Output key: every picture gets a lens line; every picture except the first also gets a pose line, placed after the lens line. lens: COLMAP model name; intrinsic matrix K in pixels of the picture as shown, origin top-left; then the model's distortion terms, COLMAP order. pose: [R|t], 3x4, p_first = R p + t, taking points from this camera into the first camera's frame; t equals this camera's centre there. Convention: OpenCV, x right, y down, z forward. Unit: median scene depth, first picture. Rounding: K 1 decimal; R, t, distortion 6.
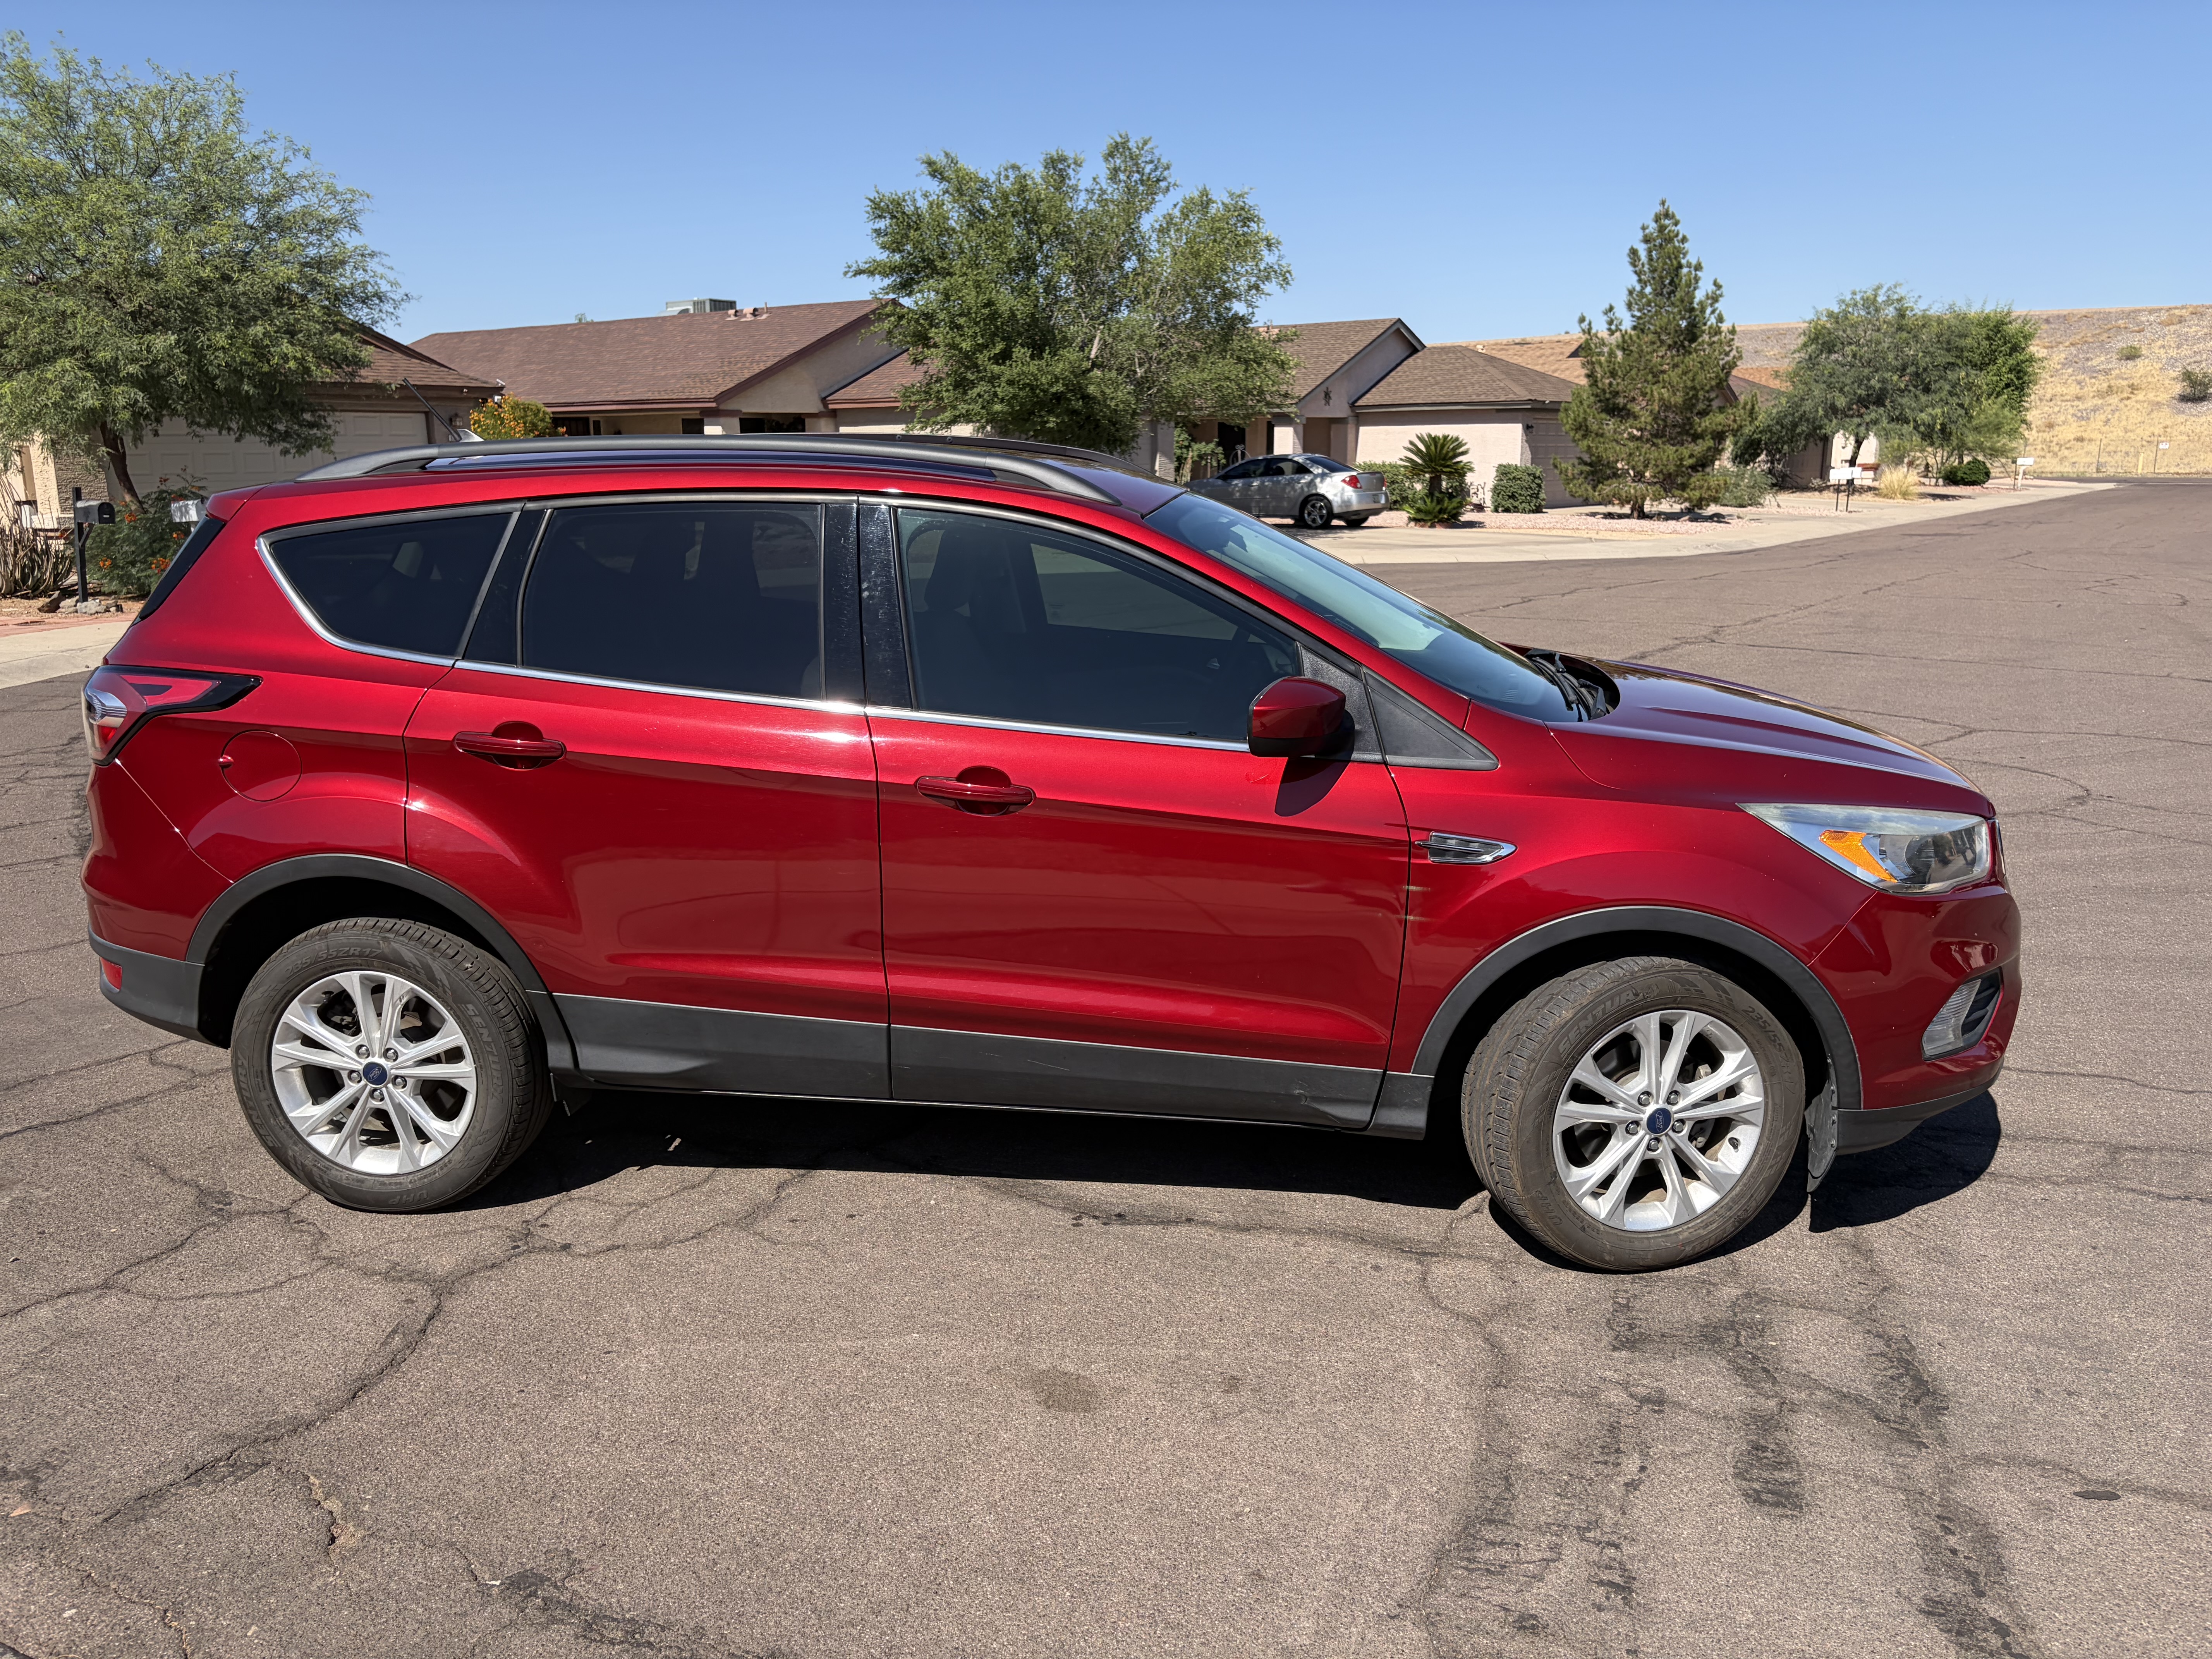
lens RADIAL K [[1687.0, 0, 1127.5], [0, 1687.0, 827.7], [0, 0, 1]] dist [0.010559, 0.002847]
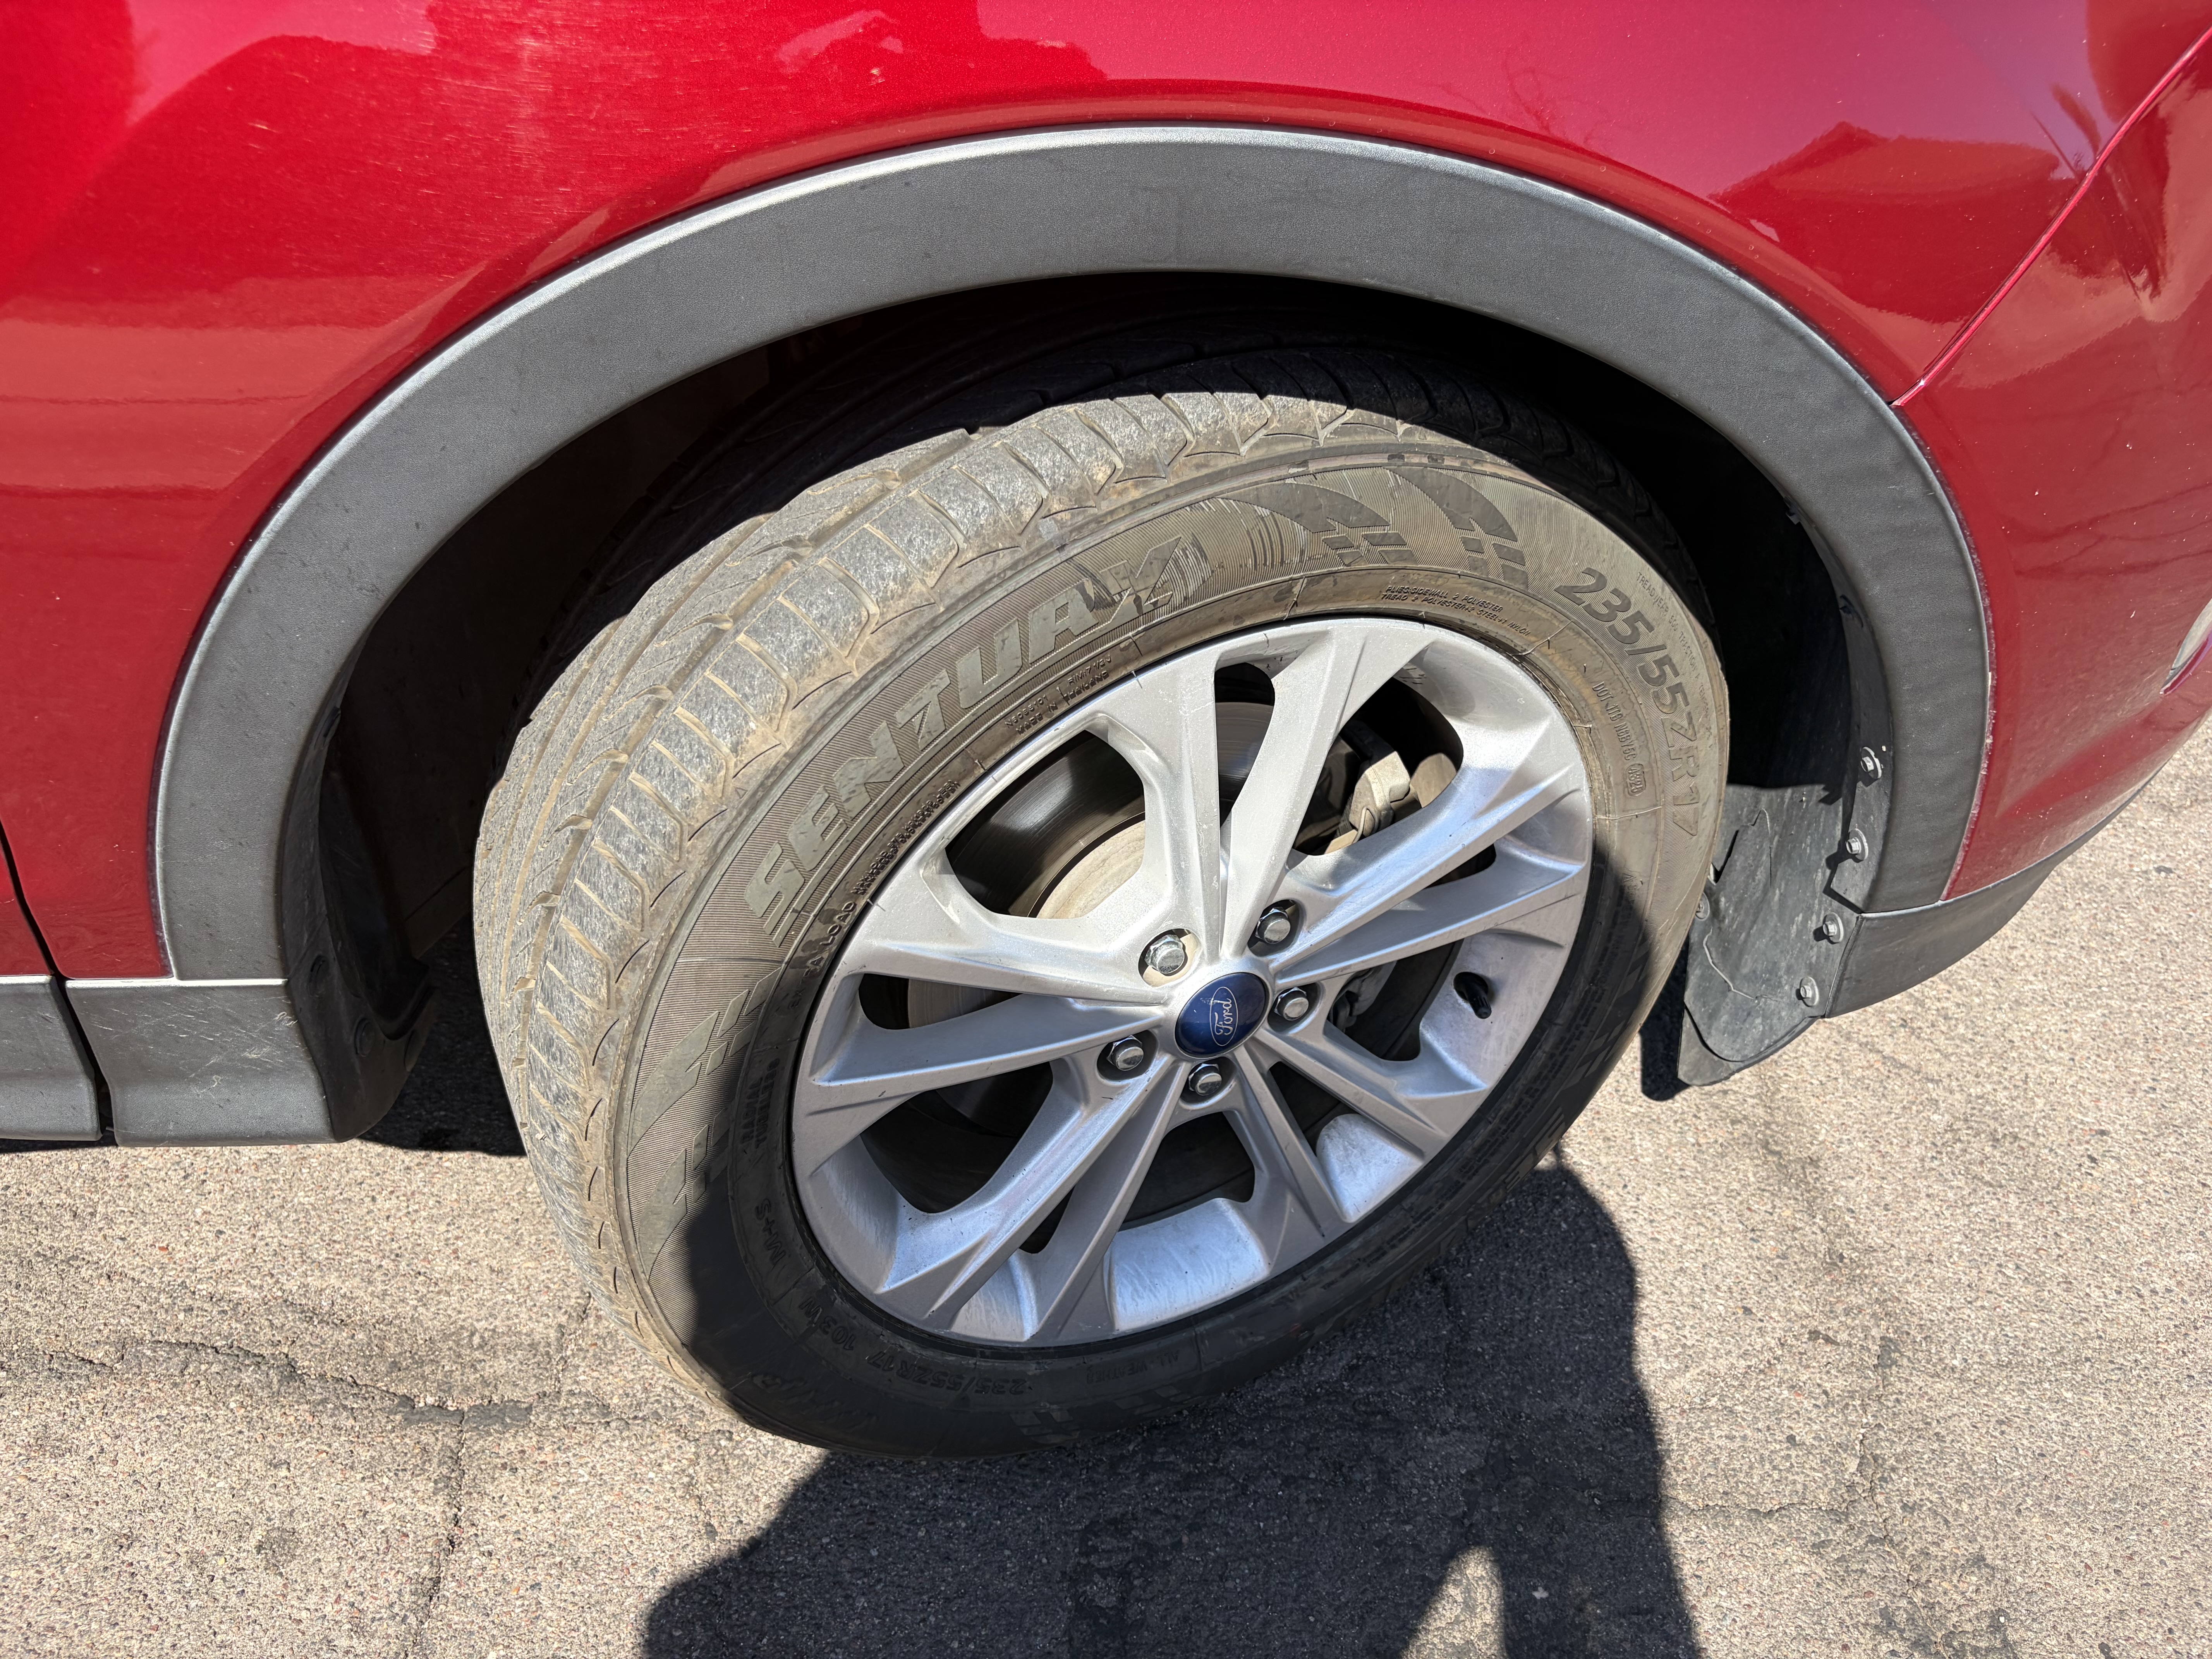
lens RADIAL K [[1670.8, 0, 1143.2], [0, 1670.8, 851.9], [0, 0, 1]] dist [0.066324, -0.097554]
pose [[0.973750, -0.126084, 0.189508, 0.044208], [0.031665, 0.899507, 0.435757, 0.006293], [-0.225406, -0.418318, 0.879888, 0.135297]]
